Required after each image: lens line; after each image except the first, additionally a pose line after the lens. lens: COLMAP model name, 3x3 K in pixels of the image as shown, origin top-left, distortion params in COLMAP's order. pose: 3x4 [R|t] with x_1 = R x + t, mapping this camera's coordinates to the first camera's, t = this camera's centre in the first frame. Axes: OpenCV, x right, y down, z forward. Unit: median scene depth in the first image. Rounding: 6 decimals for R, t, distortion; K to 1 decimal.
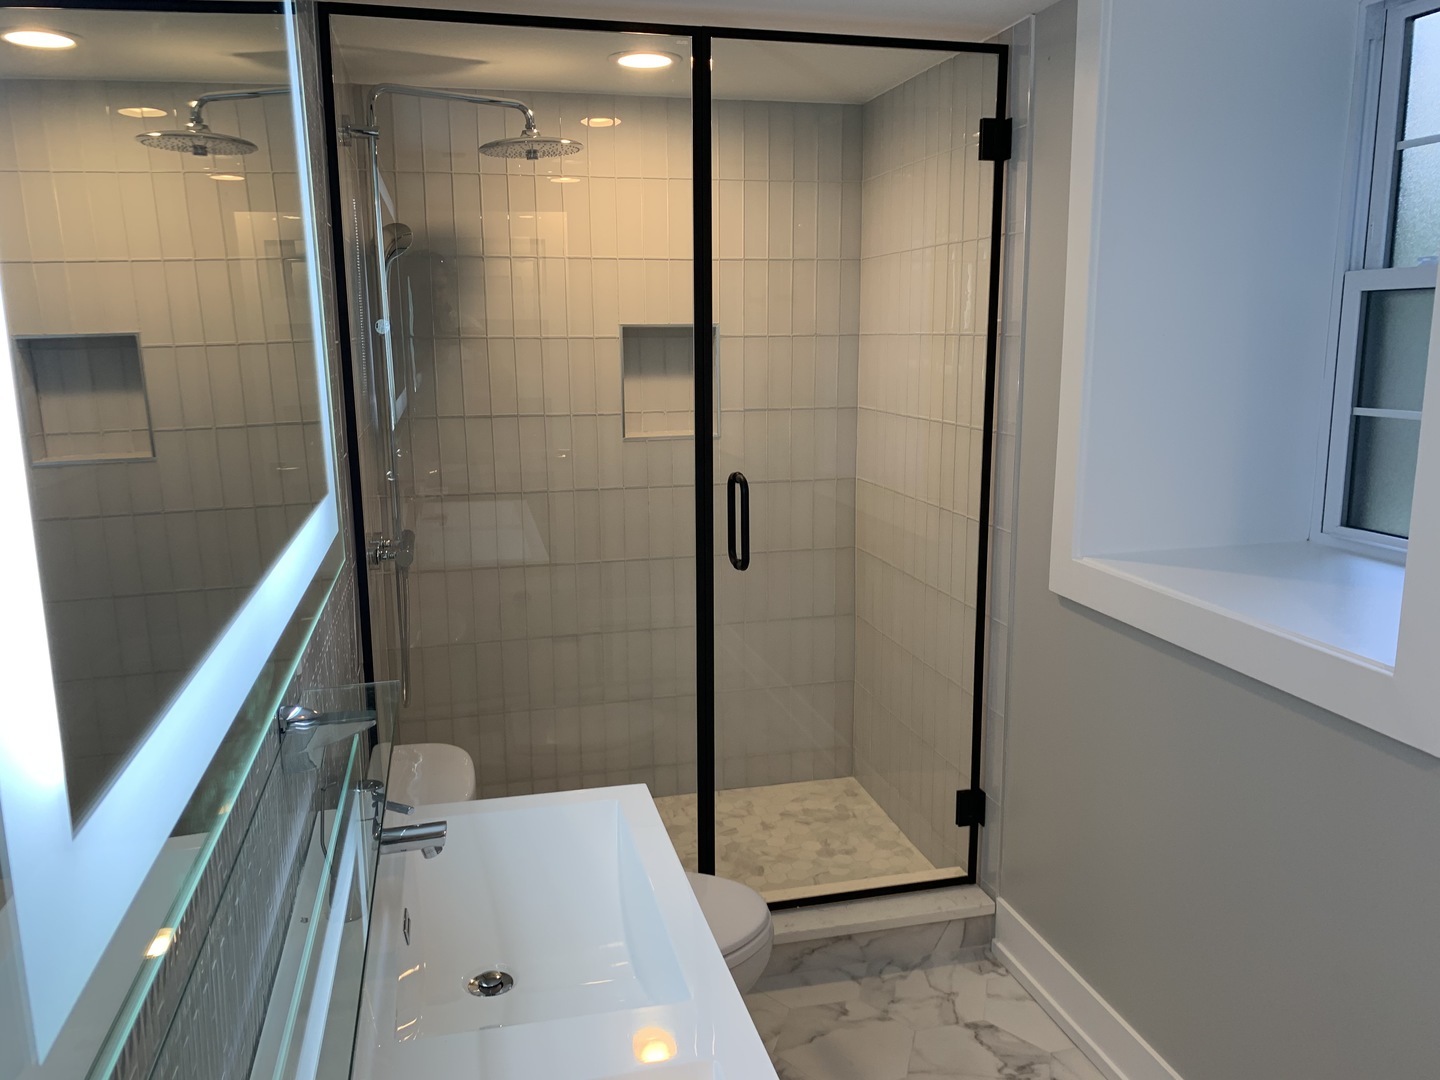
lens RADIAL K [[1095.8, 0, 718.4], [0, 1095.8, 531.9], [0, 0, 1]] dist [-0.024053, 0.005236]
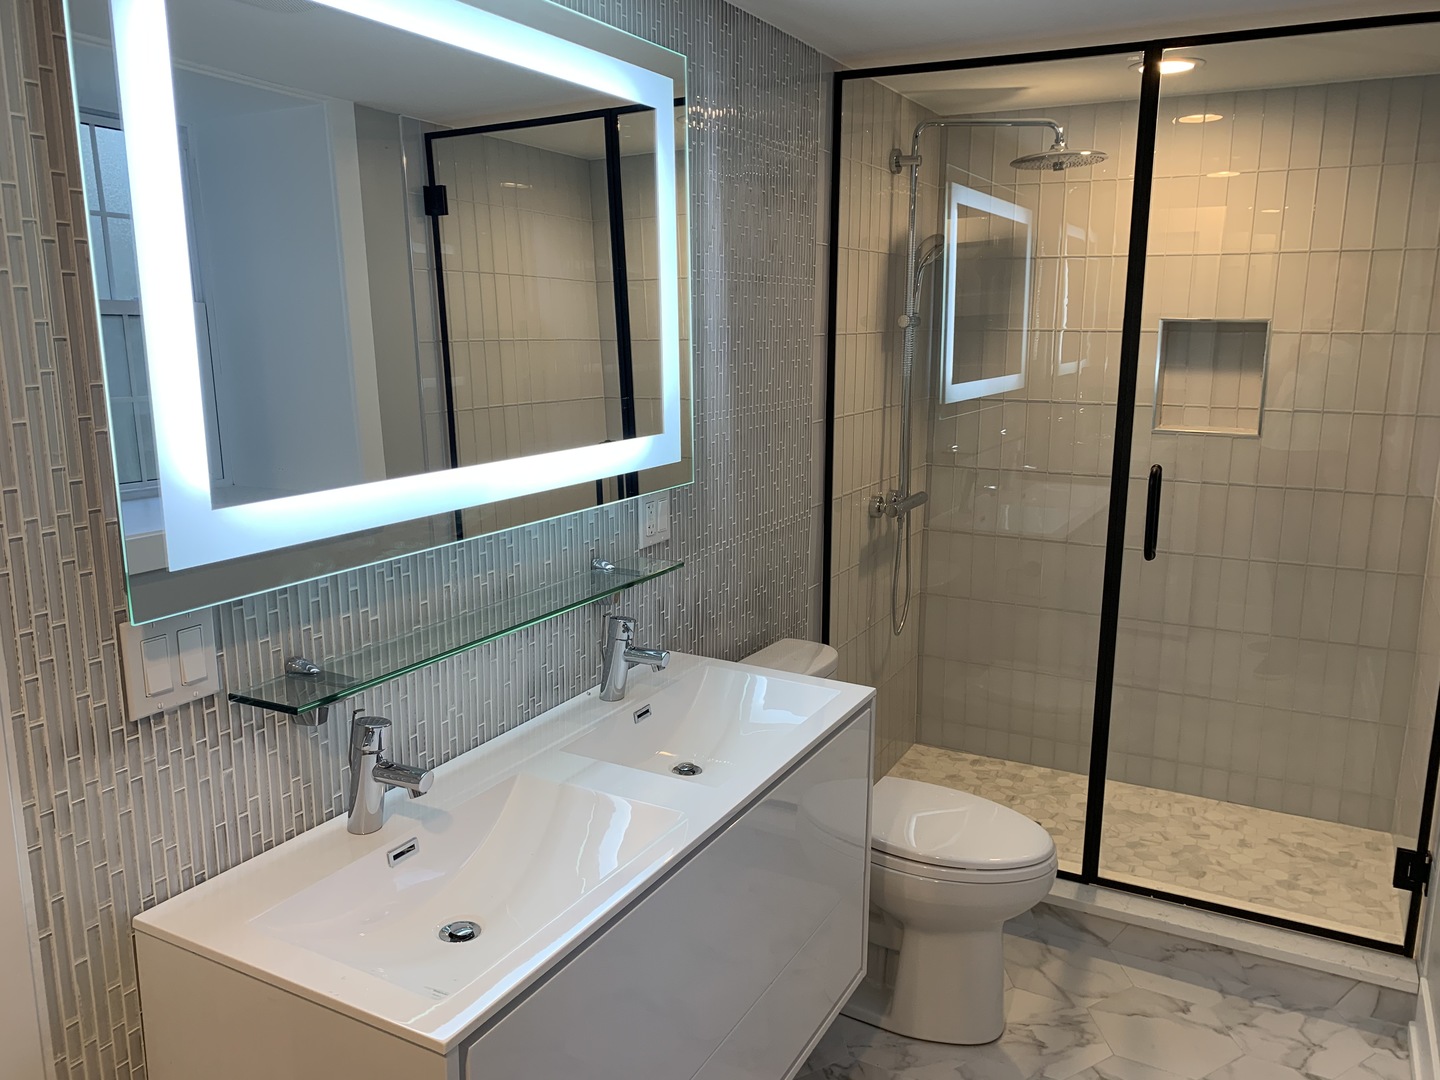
lens RADIAL K [[1095.8, 0, 716.1], [0, 1095.8, 543.2], [0, 0, 1]] dist [-0.024053, 0.005236]
pose [[0.744102, 0.145441, -0.652042, 0.348878], [-0.132327, 0.988764, 0.069539, 0.001592], [0.654829, 0.034539, 0.754987, -0.049916]]
